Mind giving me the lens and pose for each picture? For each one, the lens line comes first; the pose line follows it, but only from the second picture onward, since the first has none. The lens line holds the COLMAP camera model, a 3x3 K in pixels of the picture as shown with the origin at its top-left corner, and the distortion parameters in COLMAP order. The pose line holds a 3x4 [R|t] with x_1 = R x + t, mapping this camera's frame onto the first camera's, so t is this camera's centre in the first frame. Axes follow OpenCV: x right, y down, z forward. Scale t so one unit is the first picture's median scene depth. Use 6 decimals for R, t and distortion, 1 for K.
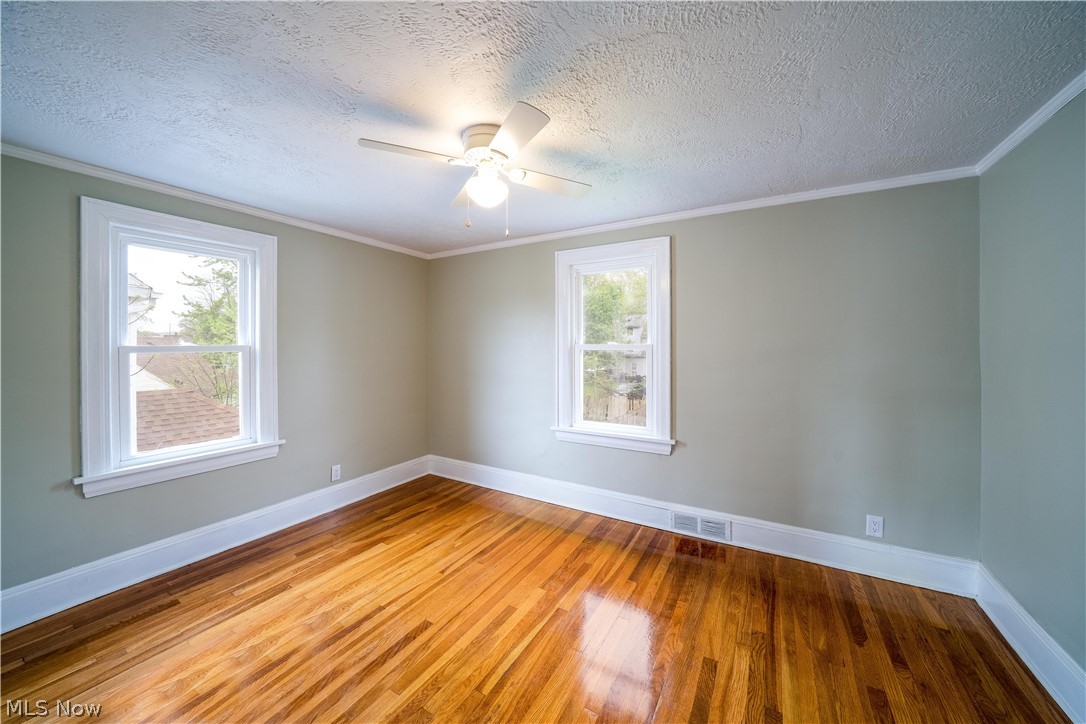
lens RADIAL K [[383.2, 0, 540.8], [0, 383.2, 343.4], [0, 0, 1]] dist [-0.020469, 0.000044]
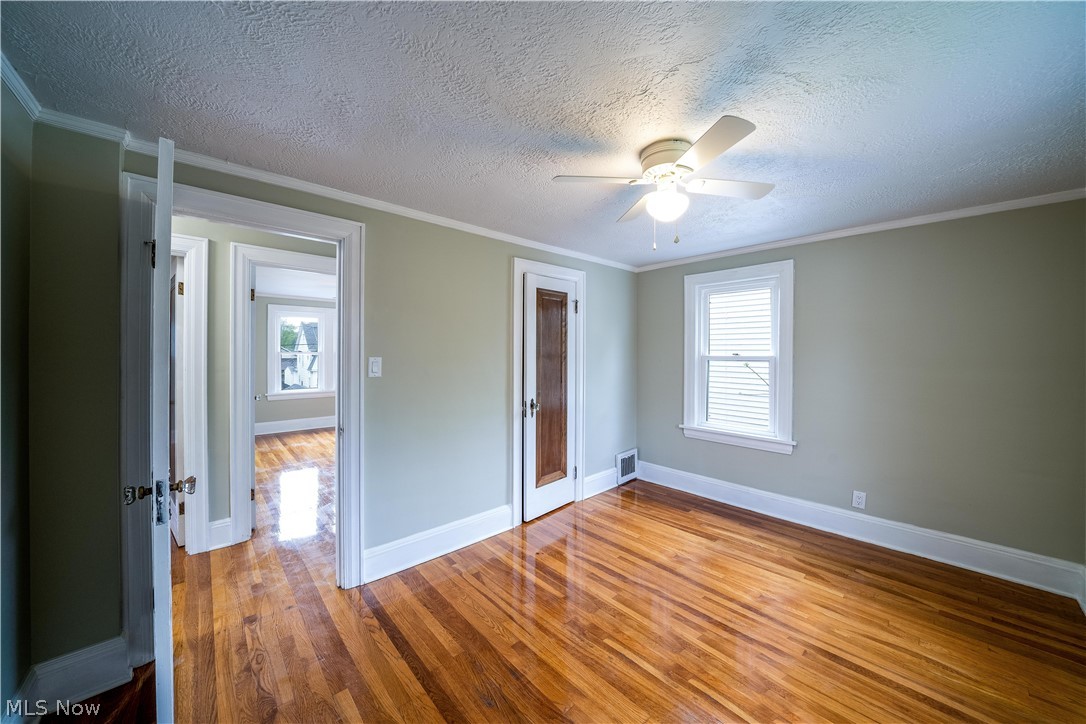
lens RADIAL K [[377.9, 0, 546.5], [0, 377.9, 353.2], [0, 0, 1]] dist [-0.028230, 0.002811]
pose [[-0.274746, 0.003475, -0.961511, 0.608416], [-0.000656, 0.999993, 0.003802, -0.008142], [0.961517, 0.001675, -0.274742, 0.652391]]
